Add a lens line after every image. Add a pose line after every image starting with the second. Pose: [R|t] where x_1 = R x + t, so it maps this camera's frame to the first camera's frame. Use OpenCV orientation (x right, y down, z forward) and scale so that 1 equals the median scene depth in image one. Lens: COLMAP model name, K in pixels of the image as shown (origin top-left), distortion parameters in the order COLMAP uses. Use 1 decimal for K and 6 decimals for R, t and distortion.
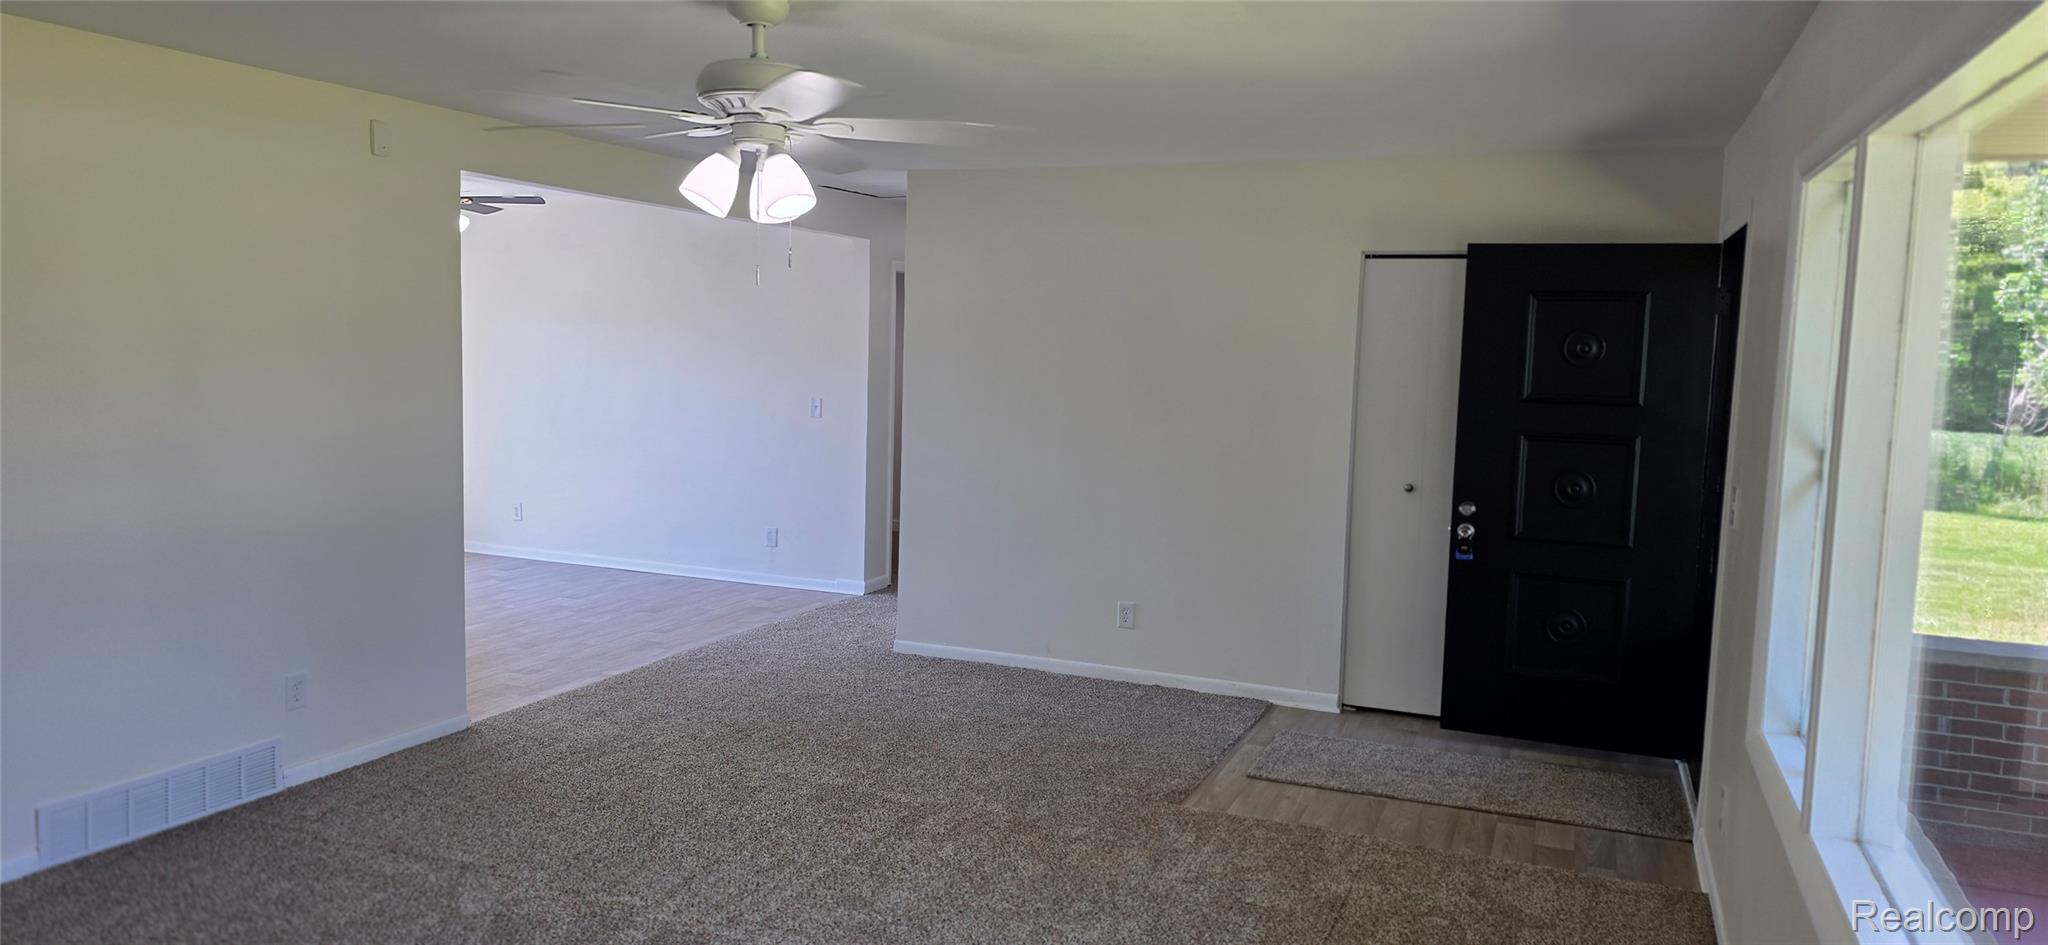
lens RADIAL K [[1366.7, 0, 1059.5], [0, 1366.7, 464.4], [0, 0, 1]] dist [0.020566, -0.006774]
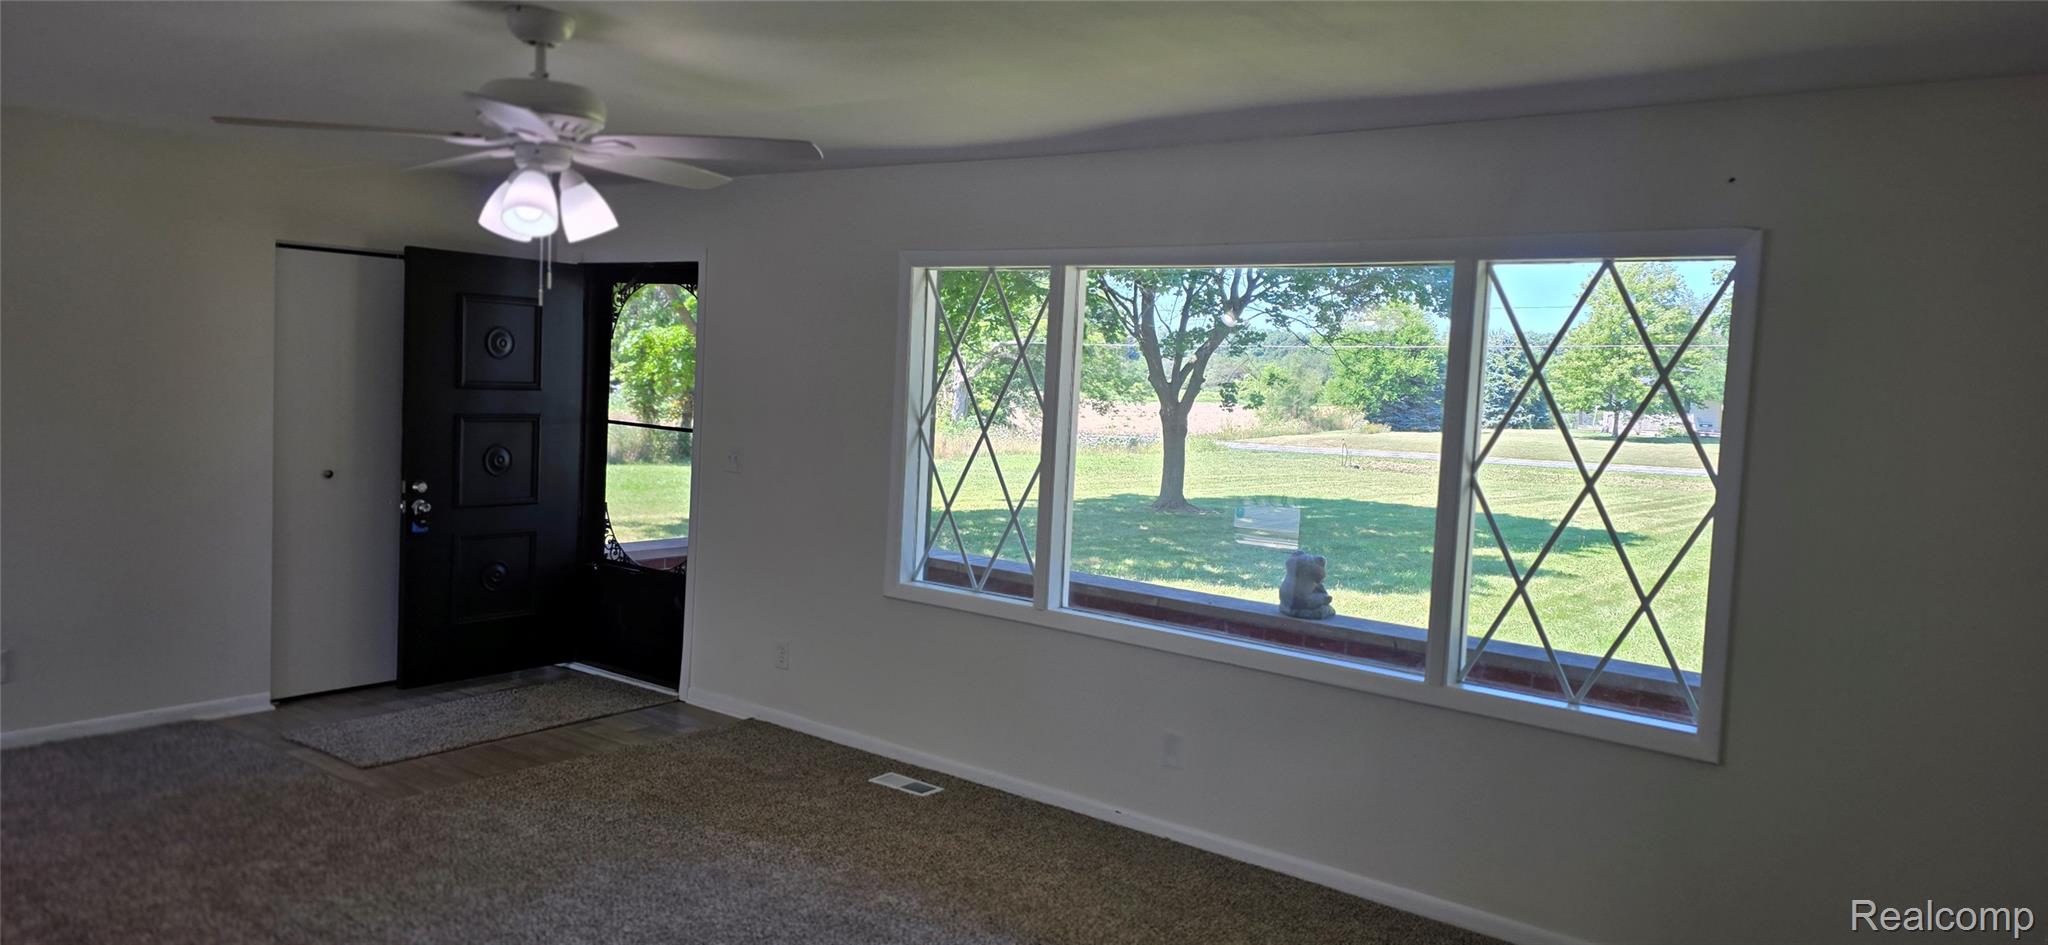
lens RADIAL K [[1366.7, 0, 1059.5], [0, 1366.7, 464.4], [0, 0, 1]] dist [0.020566, -0.006774]
pose [[0.260780, -0.092972, 0.960911, -0.674529], [0.048794, 0.995349, 0.083062, -0.055670], [-0.964164, 0.025226, 0.264104, 0.221205]]
